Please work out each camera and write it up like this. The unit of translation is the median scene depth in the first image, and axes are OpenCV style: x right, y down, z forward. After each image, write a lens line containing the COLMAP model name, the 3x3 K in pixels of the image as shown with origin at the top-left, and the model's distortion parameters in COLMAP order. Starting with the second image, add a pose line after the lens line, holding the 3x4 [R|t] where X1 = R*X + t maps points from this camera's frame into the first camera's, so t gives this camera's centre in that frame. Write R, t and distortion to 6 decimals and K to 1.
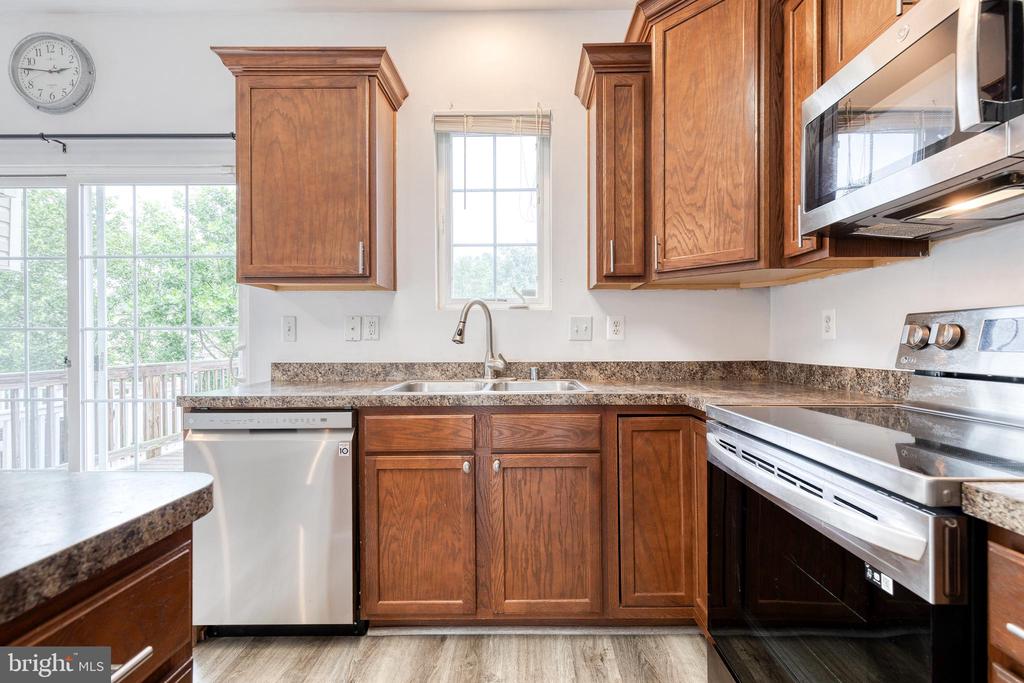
lens RADIAL K [[461.7, 0, 526.1], [0, 461.7, 340.1], [0, 0, 1]] dist [0.013229, -0.000221]
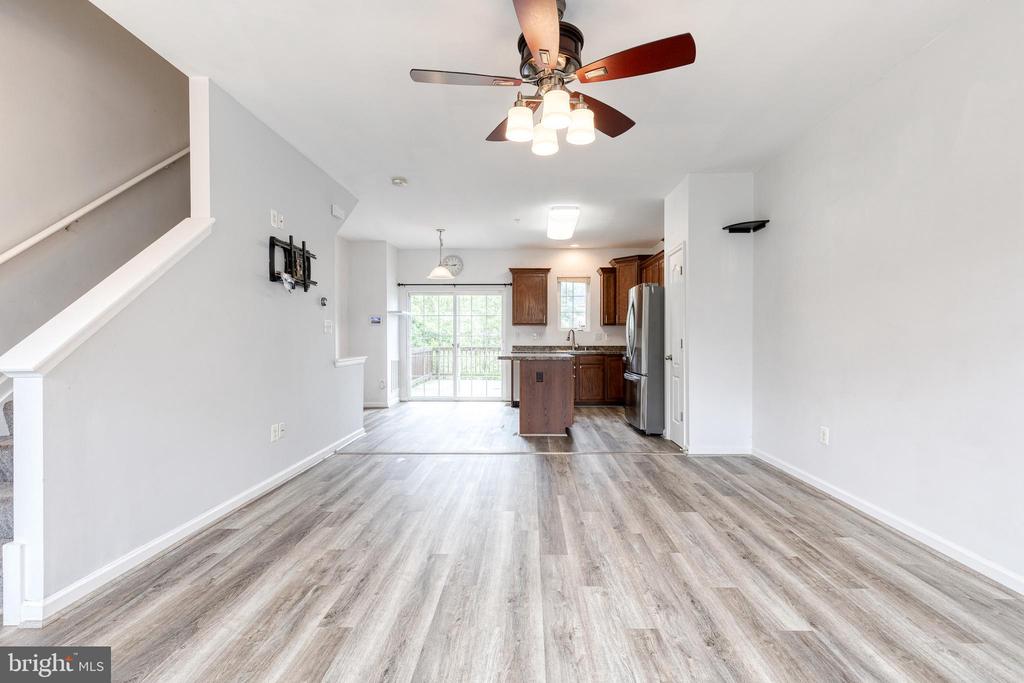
lens RADIAL K [[459.9, 0, 519.6], [0, 459.9, 341.5], [0, 0, 1]] dist [0.008609, -0.000501]
pose [[0.999809, 0.004433, -0.019016, -0.481159], [-0.004286, 0.999961, 0.007778, -0.013426], [0.019049, -0.007695, 0.999789, -2.935213]]
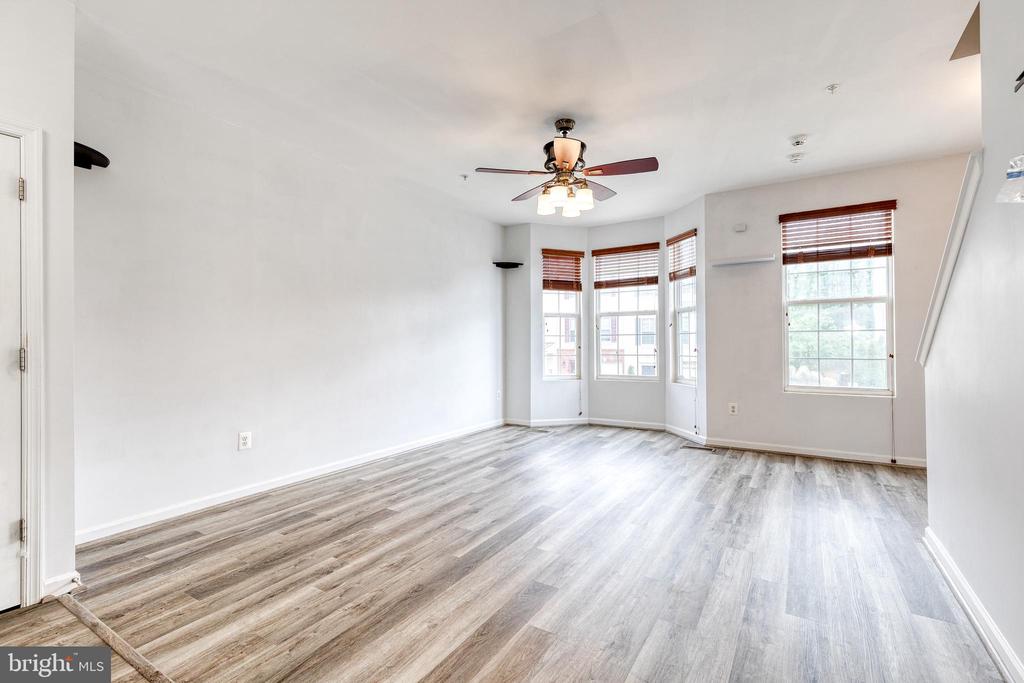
lens RADIAL K [[461.7, 0, 526.1], [0, 461.7, 340.1], [0, 0, 1]] dist [0.013229, -0.000221]
pose [[-0.859115, 0.011691, 0.511649, -1.161147], [0.011204, 0.999929, -0.004036, -0.014372], [-0.511660, 0.002265, -0.859185, -0.311613]]
